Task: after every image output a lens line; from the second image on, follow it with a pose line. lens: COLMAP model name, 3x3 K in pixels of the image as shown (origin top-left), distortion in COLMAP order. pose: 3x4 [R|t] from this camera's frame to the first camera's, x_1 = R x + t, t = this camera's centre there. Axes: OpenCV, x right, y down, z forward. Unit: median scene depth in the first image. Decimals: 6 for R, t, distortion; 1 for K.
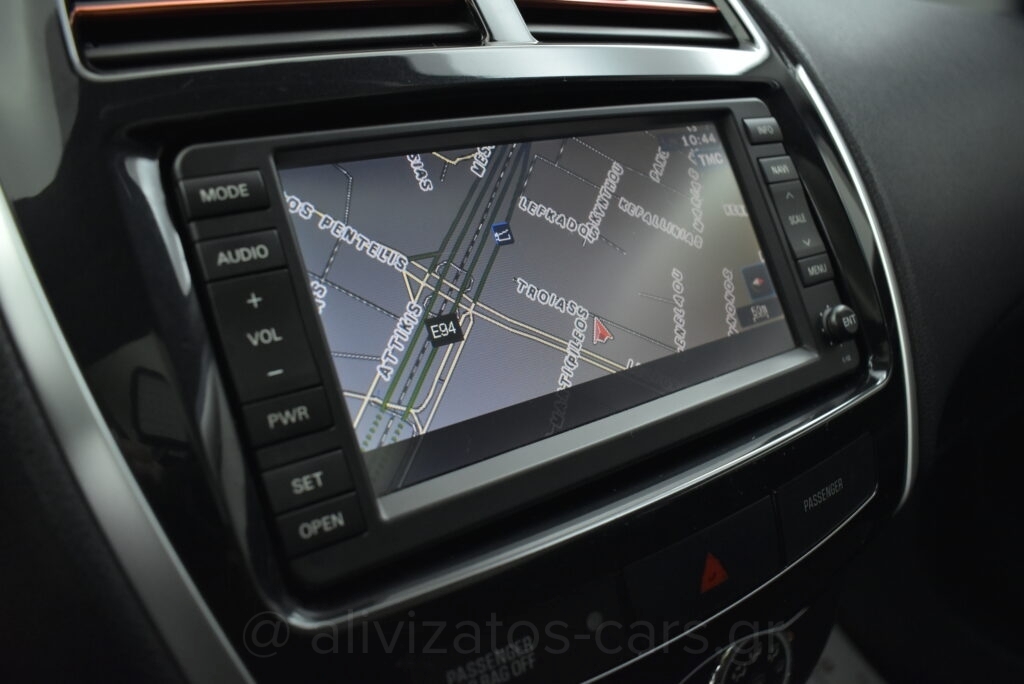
lens RADIAL K [[792.2, 0, 512.0], [0, 792.2, 342.0], [0, 0, 1]] dist [-0.111119, -0.001095]
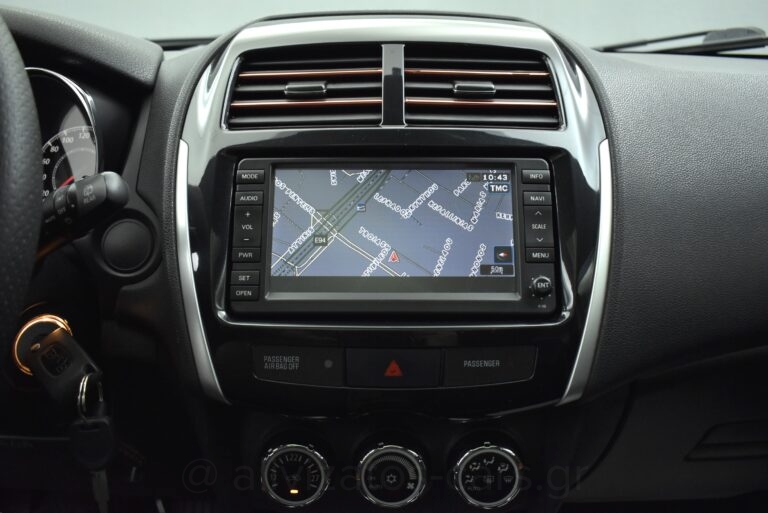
lens RADIAL K [[639.0, 0, 384.0], [0, 639.0, 256.5], [0, 0, 1]] dist [-0.097461, -0.001883]
pose [[0.811536, 0.202066, -0.548250, 1.103253], [-0.221306, 0.974691, 0.031653, -0.067922], [0.540770, 0.095643, 0.835715, -0.539350]]
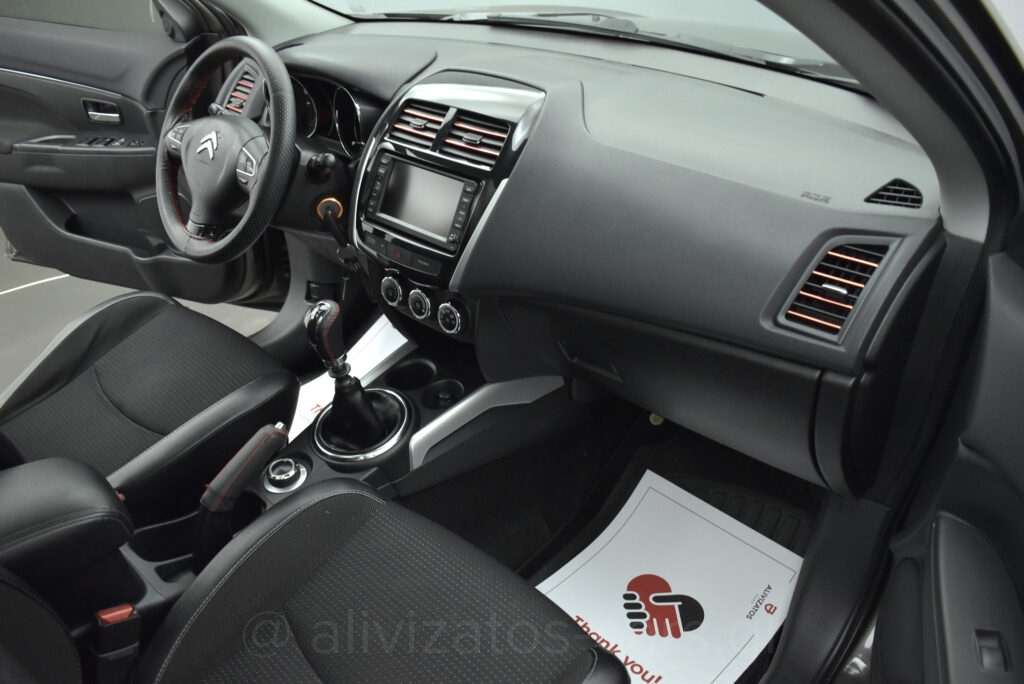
lens RADIAL K [[792.2, 0, 512.0], [0, 792.2, 342.0], [0, 0, 1]] dist [-0.111119, -0.001095]
pose [[0.242957, 0.549898, -0.799114, 4.958220], [-0.310642, 0.824520, 0.472936, -1.974185], [0.918953, 0.133335, 0.371144, -0.248797]]
